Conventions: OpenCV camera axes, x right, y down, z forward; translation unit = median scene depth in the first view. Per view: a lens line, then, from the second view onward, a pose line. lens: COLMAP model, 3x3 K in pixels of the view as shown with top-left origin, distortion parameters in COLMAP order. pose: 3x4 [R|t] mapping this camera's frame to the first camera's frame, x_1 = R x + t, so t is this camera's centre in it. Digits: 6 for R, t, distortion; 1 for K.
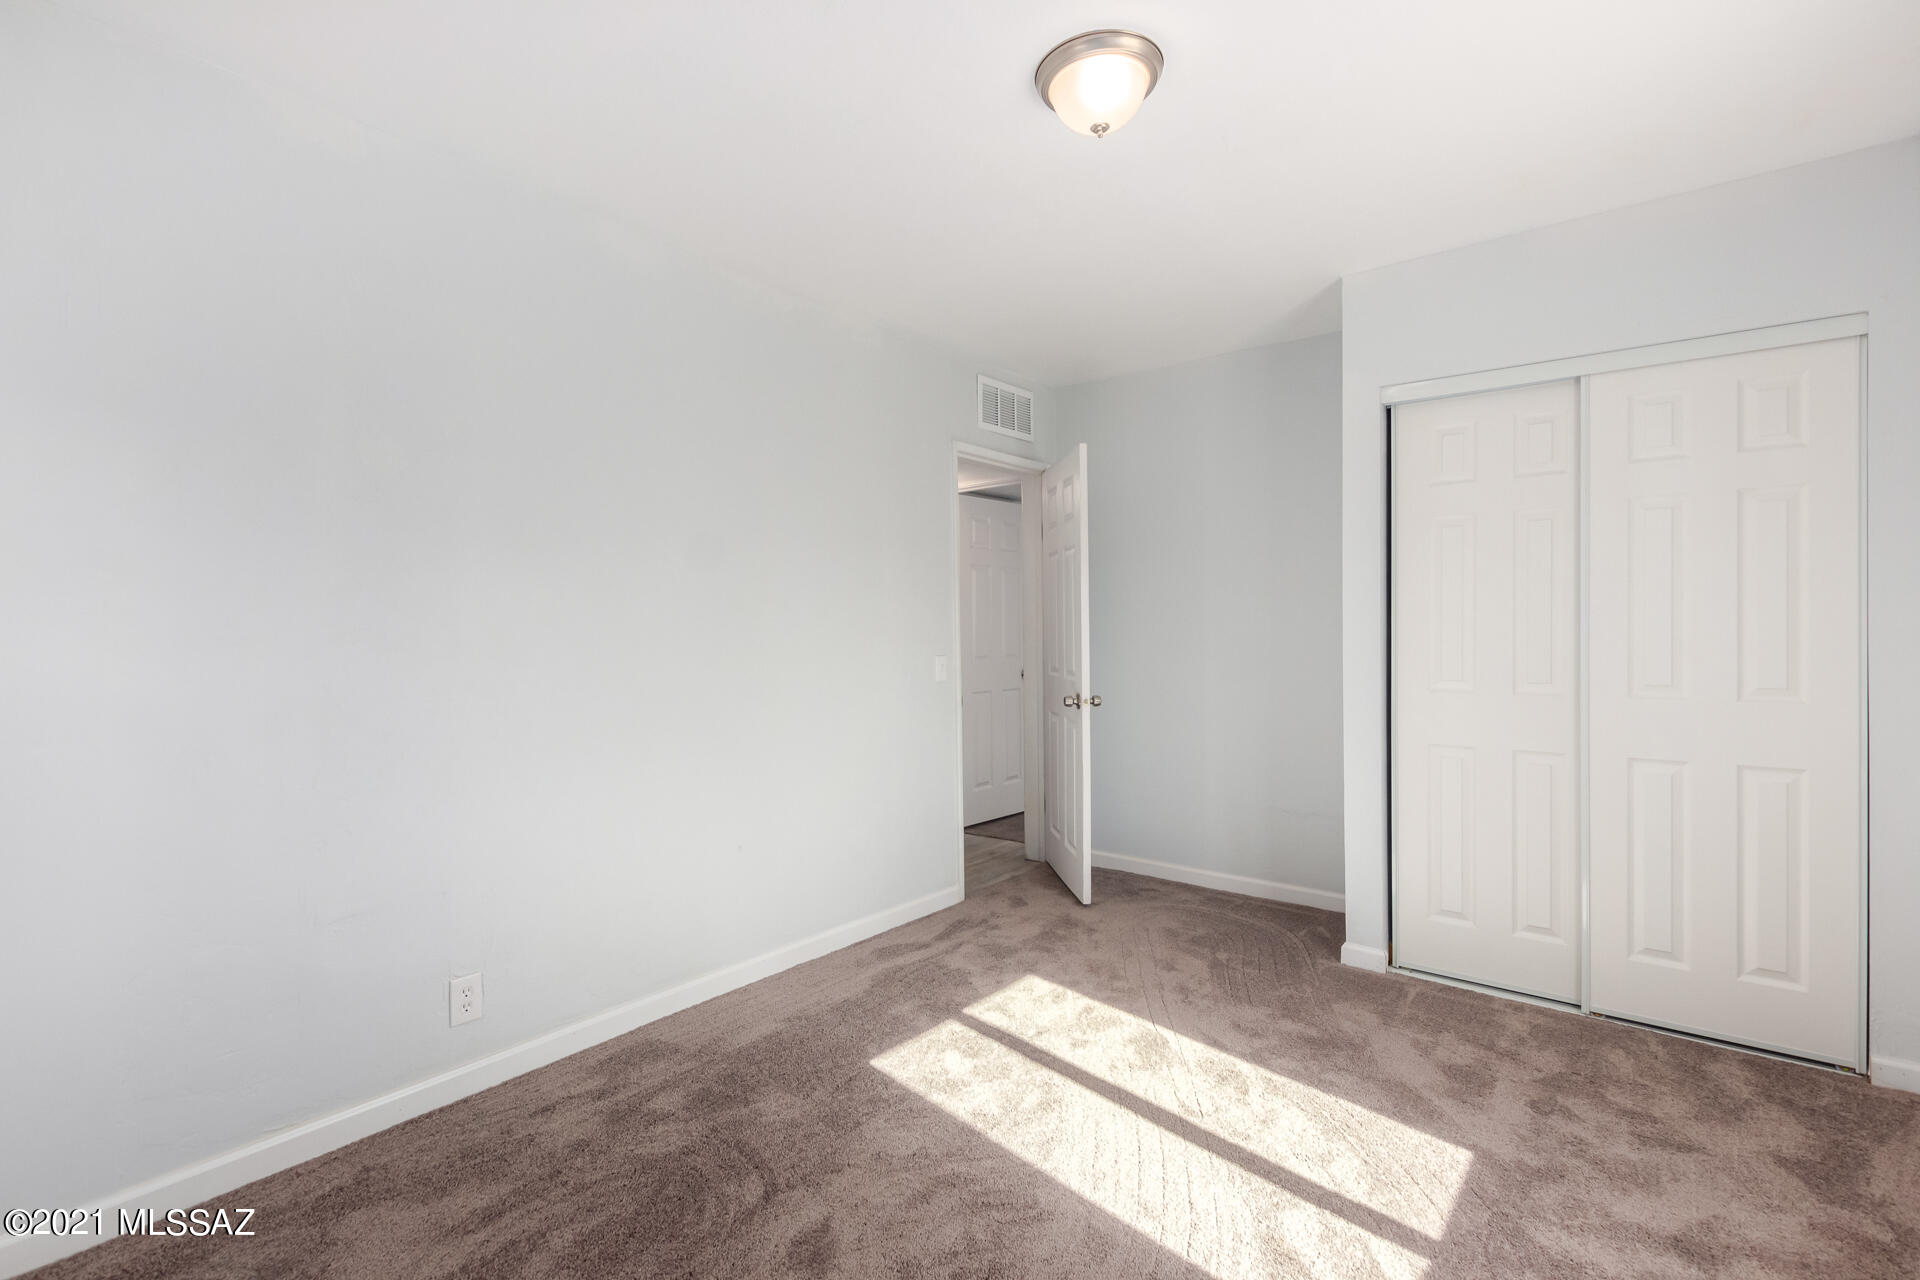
lens RADIAL K [[906.4, 0, 960.0], [0, 906.4, 640.0], [0, 0, 1]] dist [-0.004127, -0.001821]
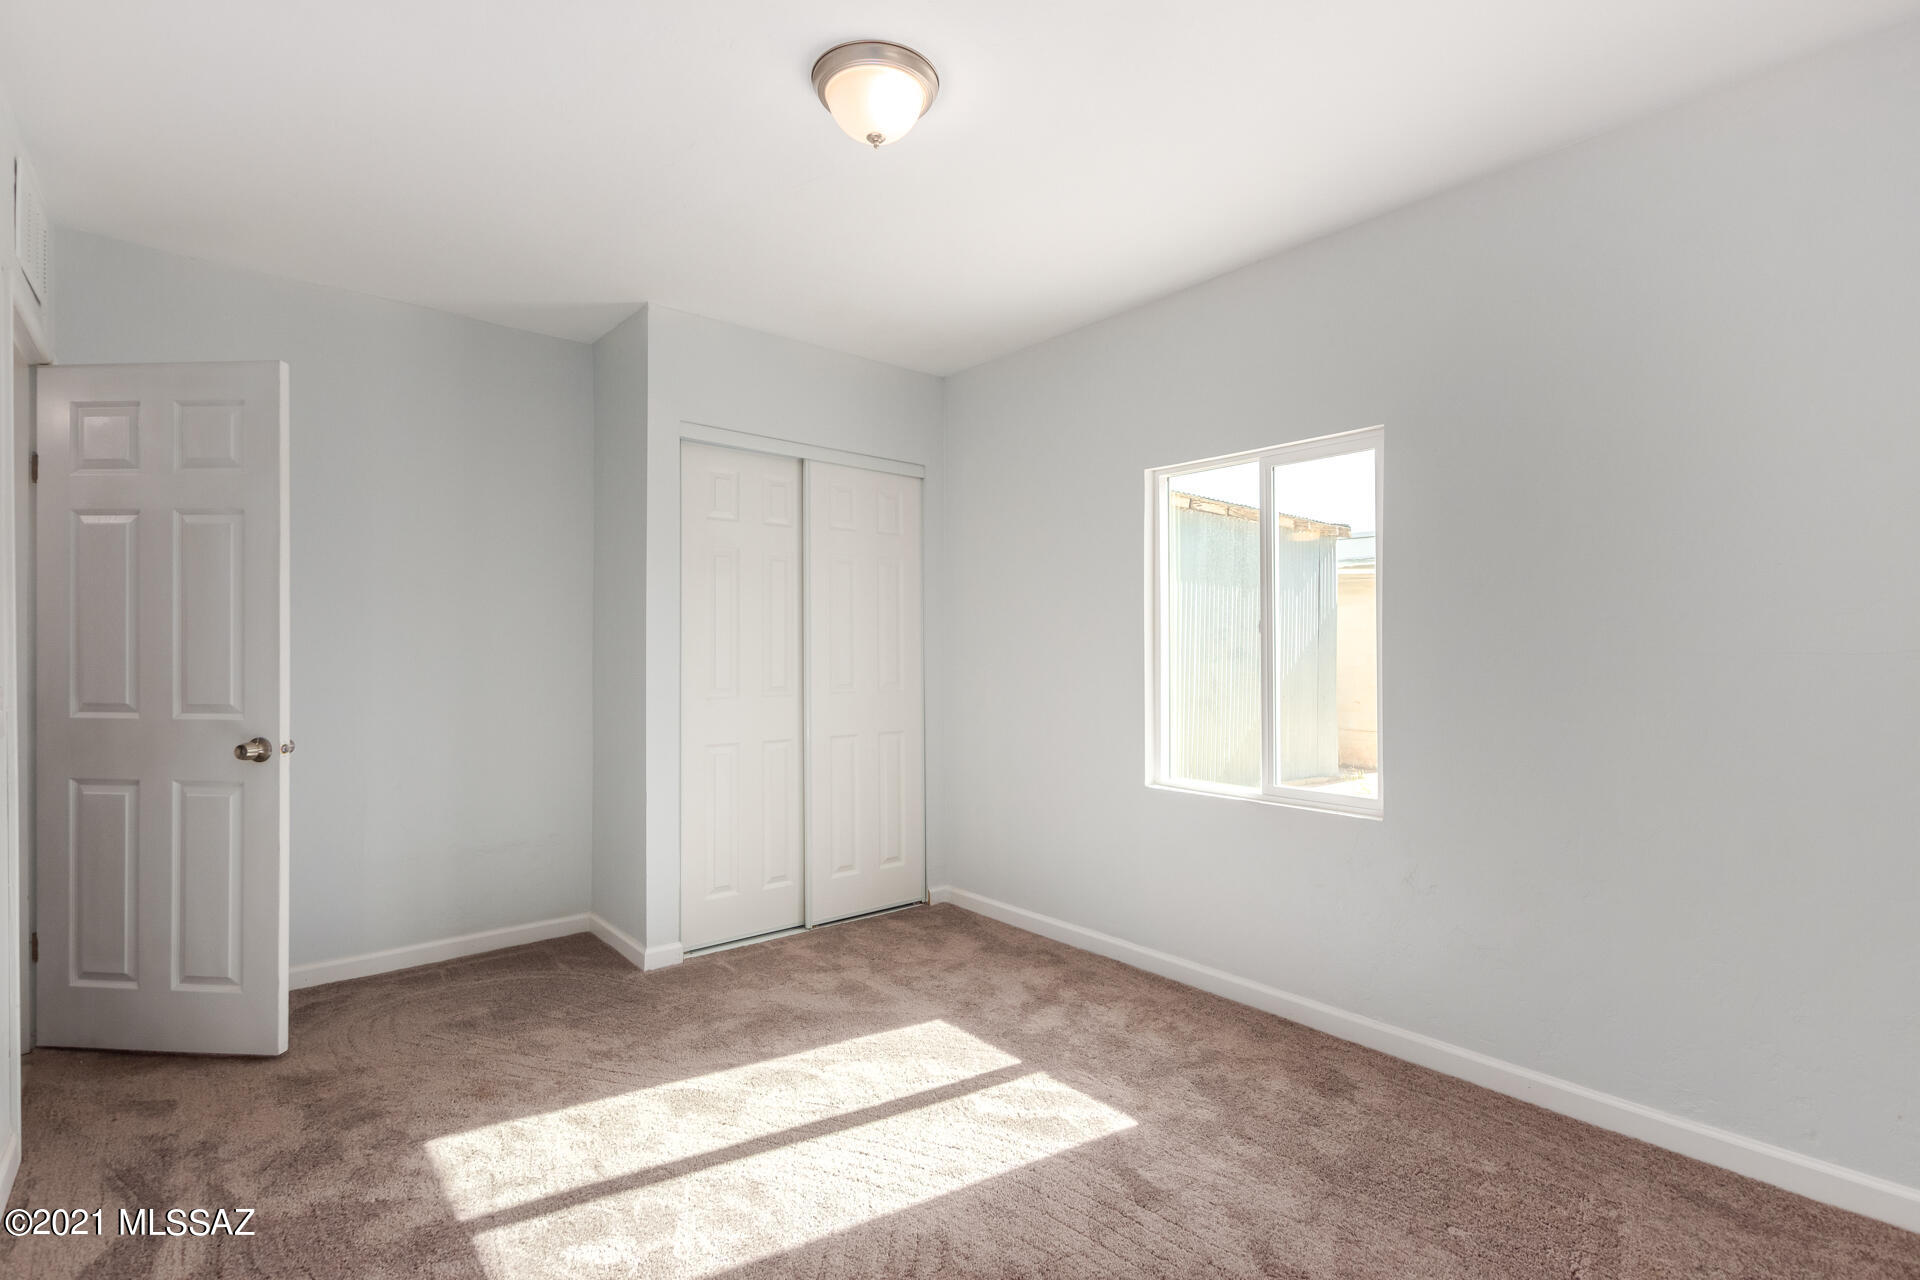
lens RADIAL K [[879.7, 0, 958.8], [0, 879.7, 650.0], [0, 0, 1]] dist [0.023718, -0.011528]
pose [[0.185507, 0.001748, 0.982641, -0.582002], [0.010236, 0.999941, -0.003711, 0.001298], [-0.982590, 0.010747, 0.185478, 0.538576]]
